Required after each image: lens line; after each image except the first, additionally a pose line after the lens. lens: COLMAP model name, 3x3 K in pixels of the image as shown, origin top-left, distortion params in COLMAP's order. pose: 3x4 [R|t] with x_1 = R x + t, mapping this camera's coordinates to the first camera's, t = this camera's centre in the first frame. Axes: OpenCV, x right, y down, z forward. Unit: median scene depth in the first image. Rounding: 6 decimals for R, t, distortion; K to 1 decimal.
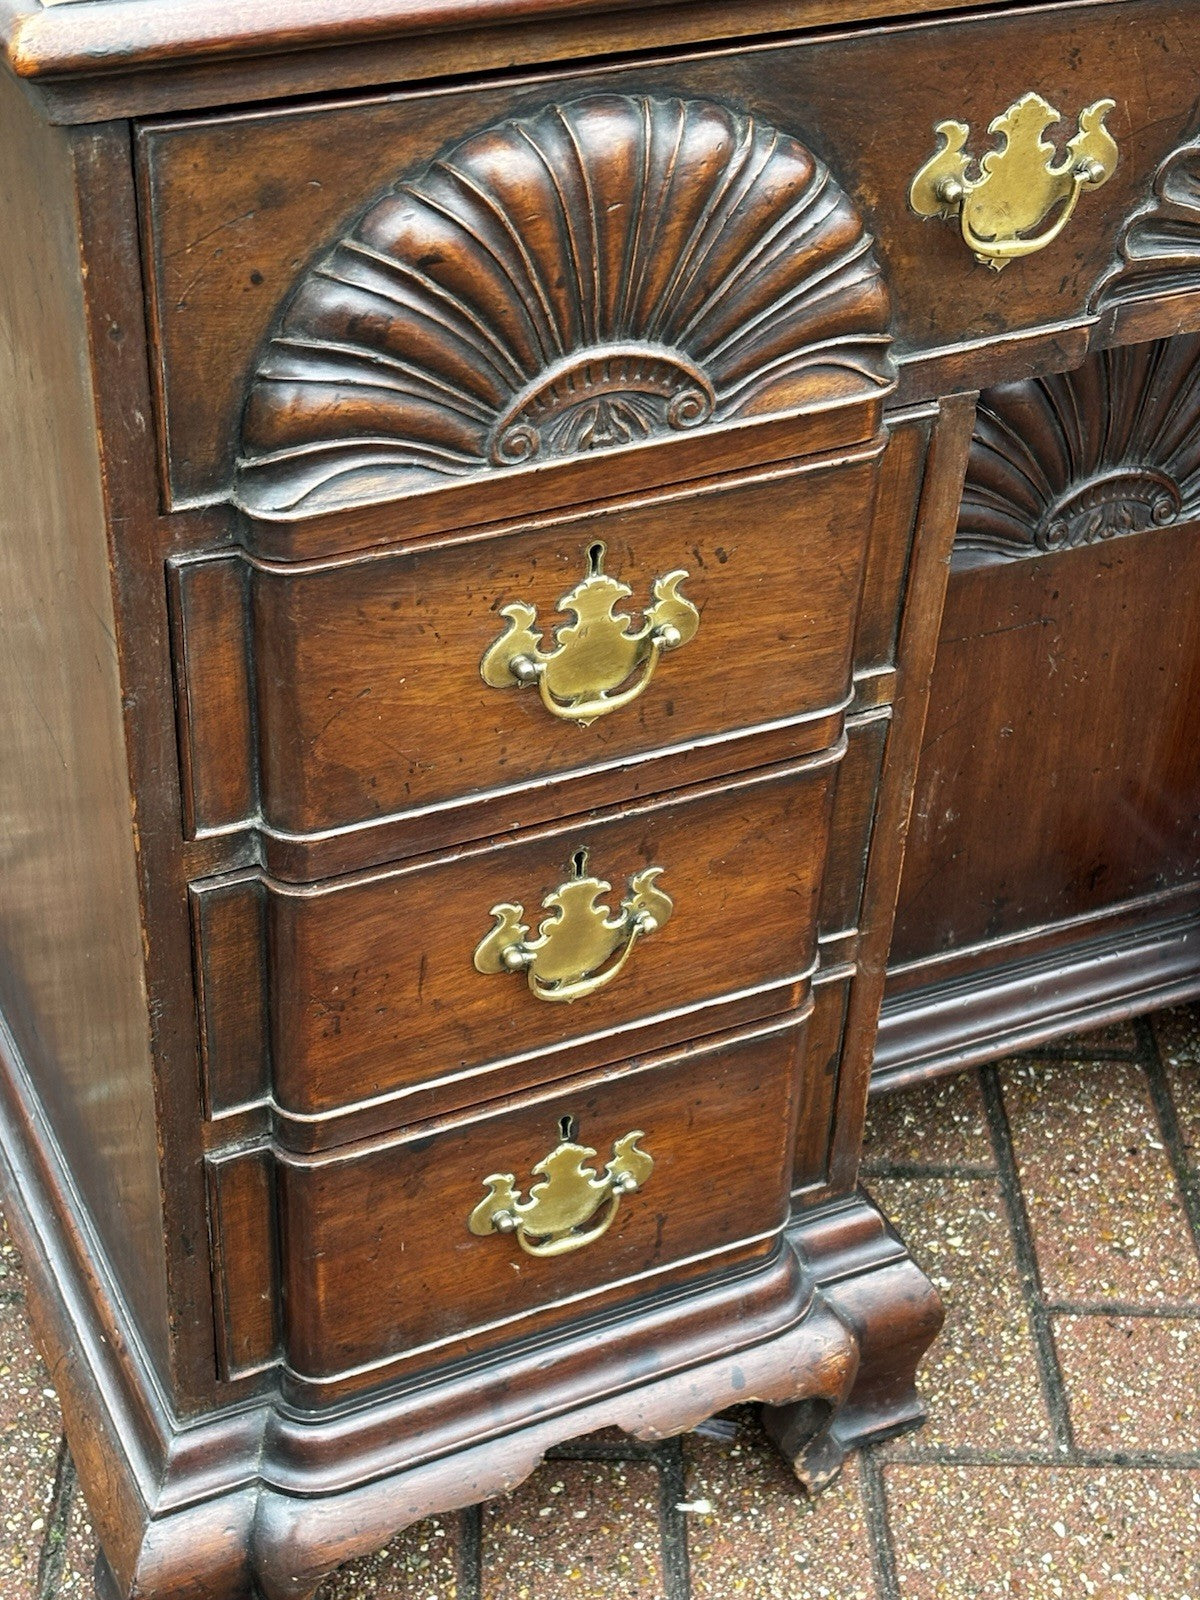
lens RADIAL K [[2548.9, 0, 593.1], [0, 2548.9, 801.3], [0, 0, 1]] dist [0.246969, -1.053228]
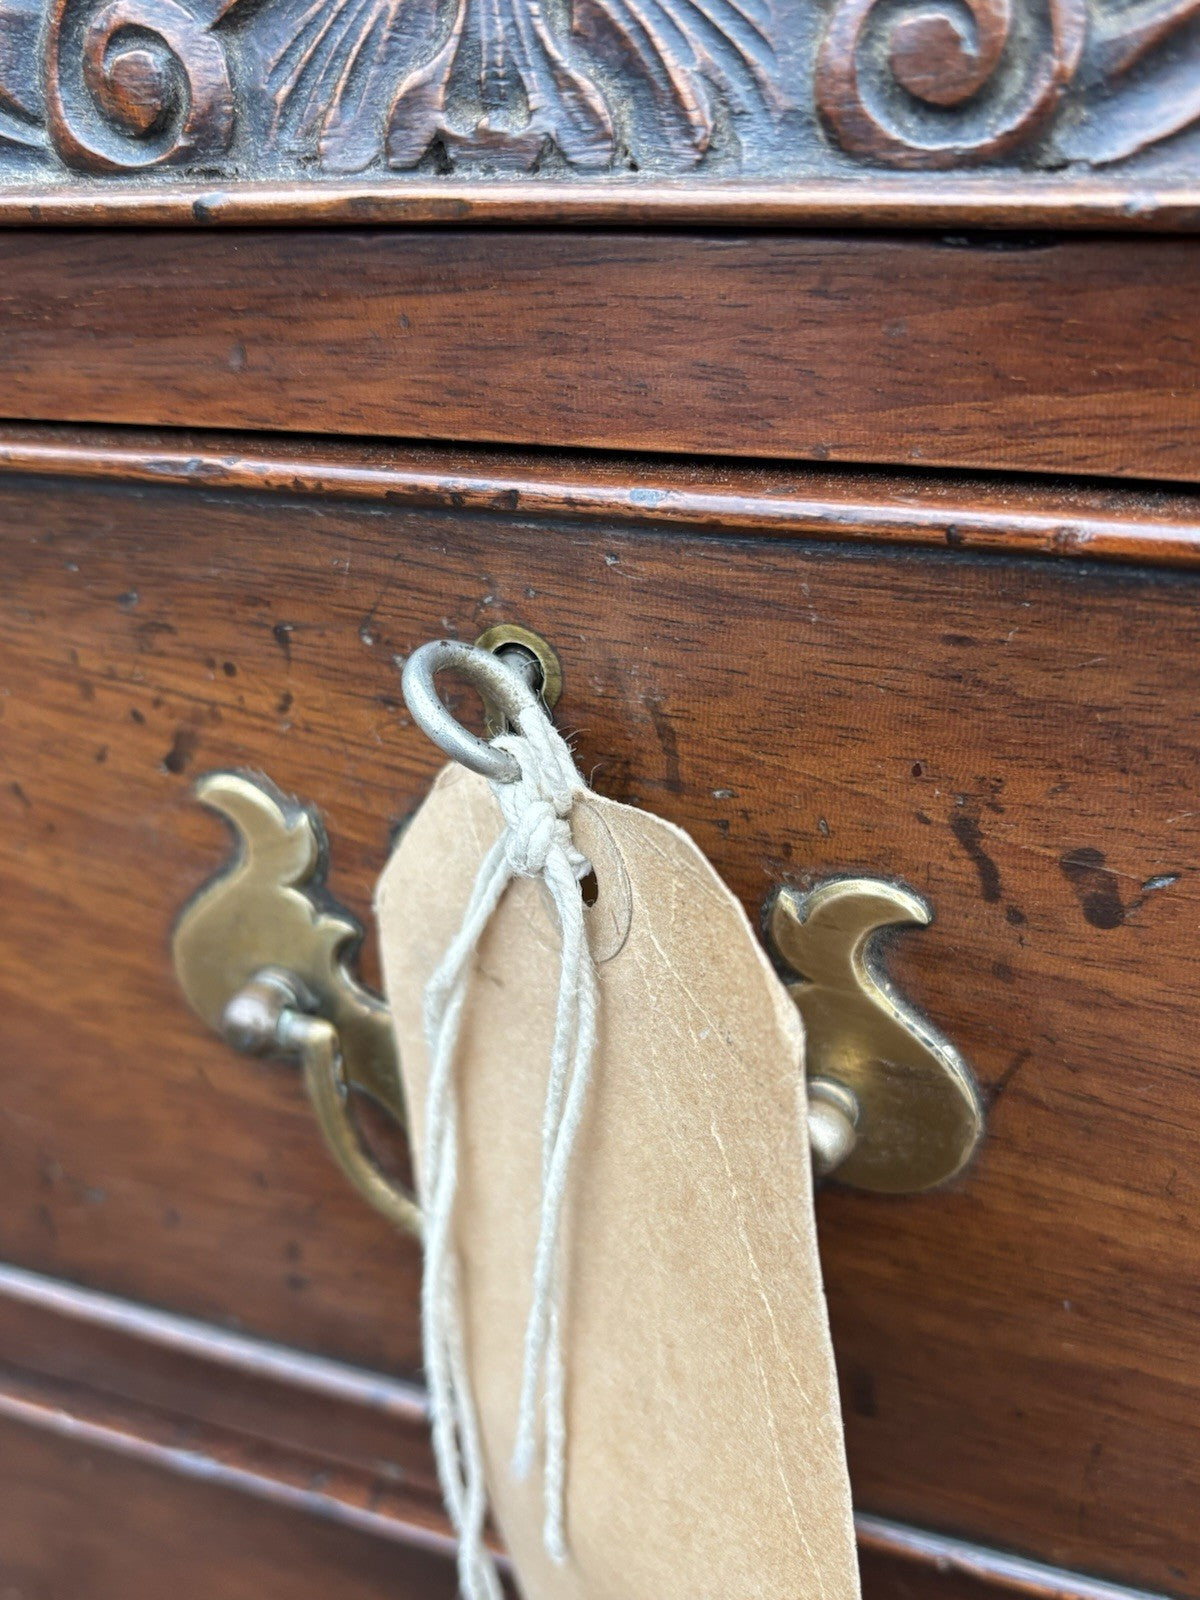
lens RADIAL K [[1515.6, 0, 597.1], [0, 1515.6, 794.4], [0, 0, 1]] dist [0.004205, -0.070197]
pose [[0.699466, 0.258142, -0.666416, 0.101623], [-0.388659, 0.919937, -0.051588, -0.075463], [0.599743, 0.295092, 0.743794, 0.825532]]
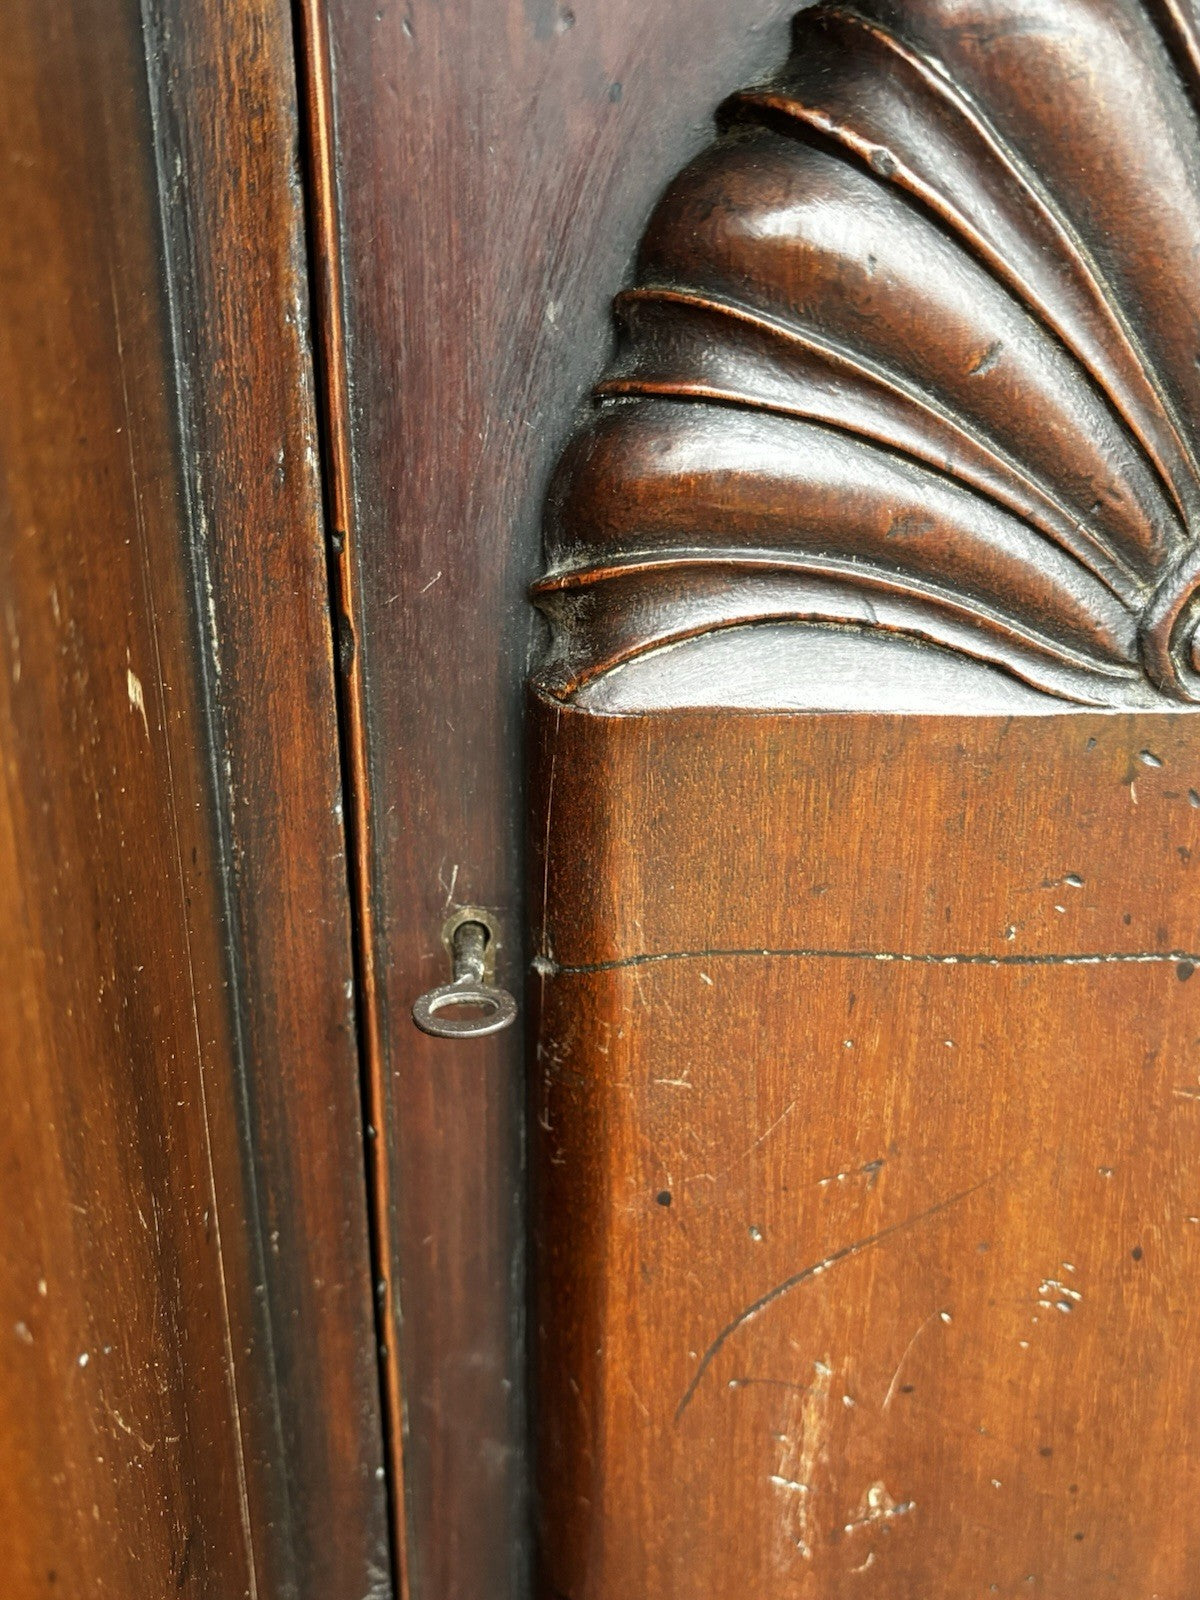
lens RADIAL K [[1515.6, 0, 597.1], [0, 1515.6, 794.4], [0, 0, 1]] dist [0.004205, -0.070197]
pose [[0.920415, 0.114906, -0.373675, 0.221765], [-0.211157, 0.950532, -0.227820, -0.040824], [0.329012, 0.288593, 0.899147, 1.012017]]
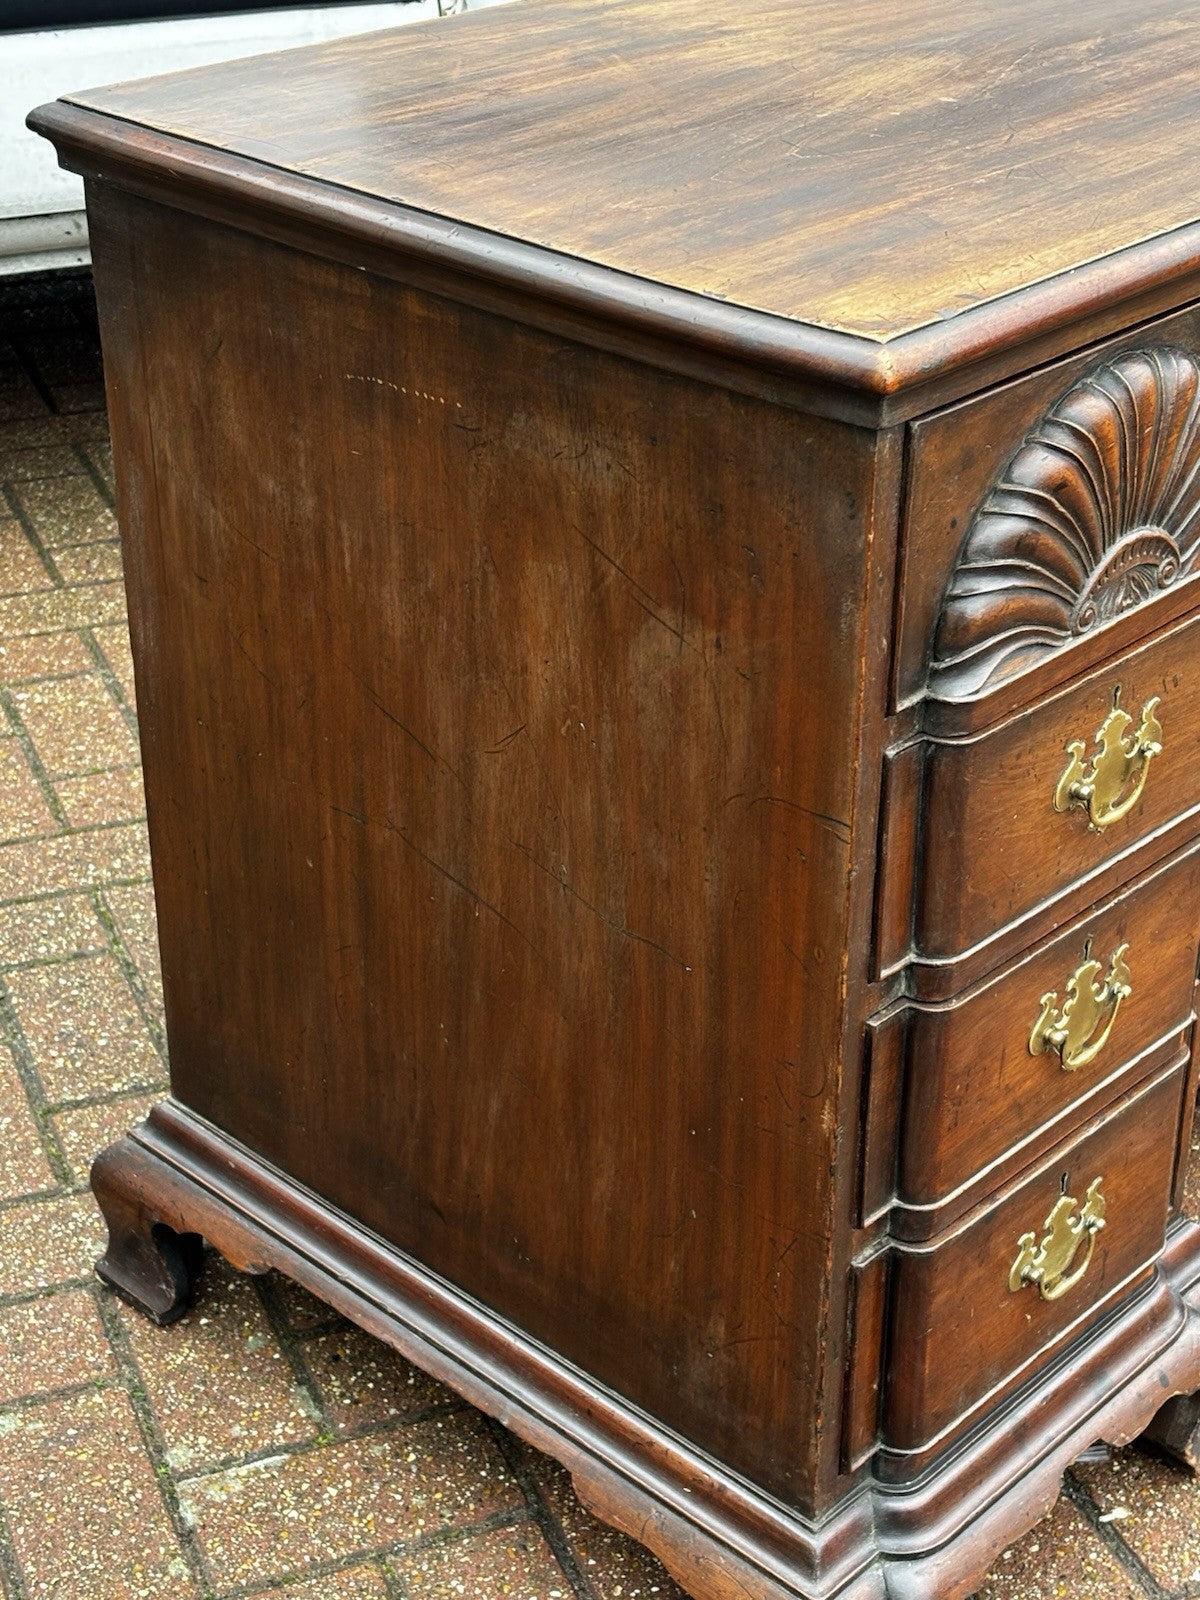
lens RADIAL K [[2565.8, 0, 600.0], [0, 2565.8, 800.0], [0, 0, 1]] dist [0.244986, -1.011707]
pose [[0.932009, -0.213813, 0.292649, -0.597130], [0.251685, 0.962825, -0.098097, 0.018148], [-0.260796, 0.165083, 0.951175, -0.173021]]
